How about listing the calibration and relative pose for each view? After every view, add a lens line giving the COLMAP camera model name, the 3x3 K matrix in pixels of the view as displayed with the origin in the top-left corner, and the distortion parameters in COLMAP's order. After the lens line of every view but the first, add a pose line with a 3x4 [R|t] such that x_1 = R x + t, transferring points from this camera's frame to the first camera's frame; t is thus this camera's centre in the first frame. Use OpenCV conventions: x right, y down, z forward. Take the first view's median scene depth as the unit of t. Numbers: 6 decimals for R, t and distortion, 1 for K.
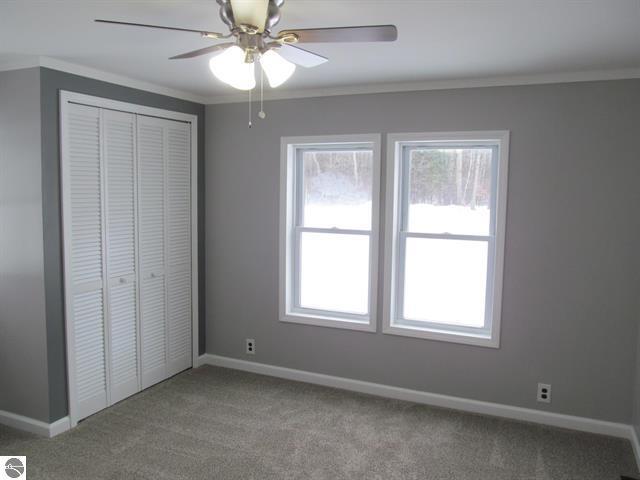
lens RADIAL K [[532.4, 0, 315.8], [0, 532.4, 238.6], [0, 0, 1]] dist [-0.059417, 0.033567]
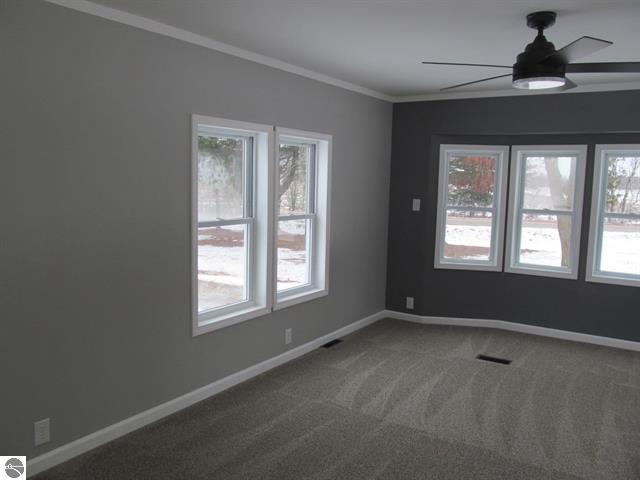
lens RADIAL K [[532.4, 0, 318.3], [0, 532.4, 238.9], [0, 0, 1]] dist [-0.059417, 0.033567]
pose [[0.157958, -0.112335, 0.981035, -1.084368], [0.086790, 0.991242, 0.099530, -0.080674], [-0.983624, 0.069423, 0.166325, 0.863332]]
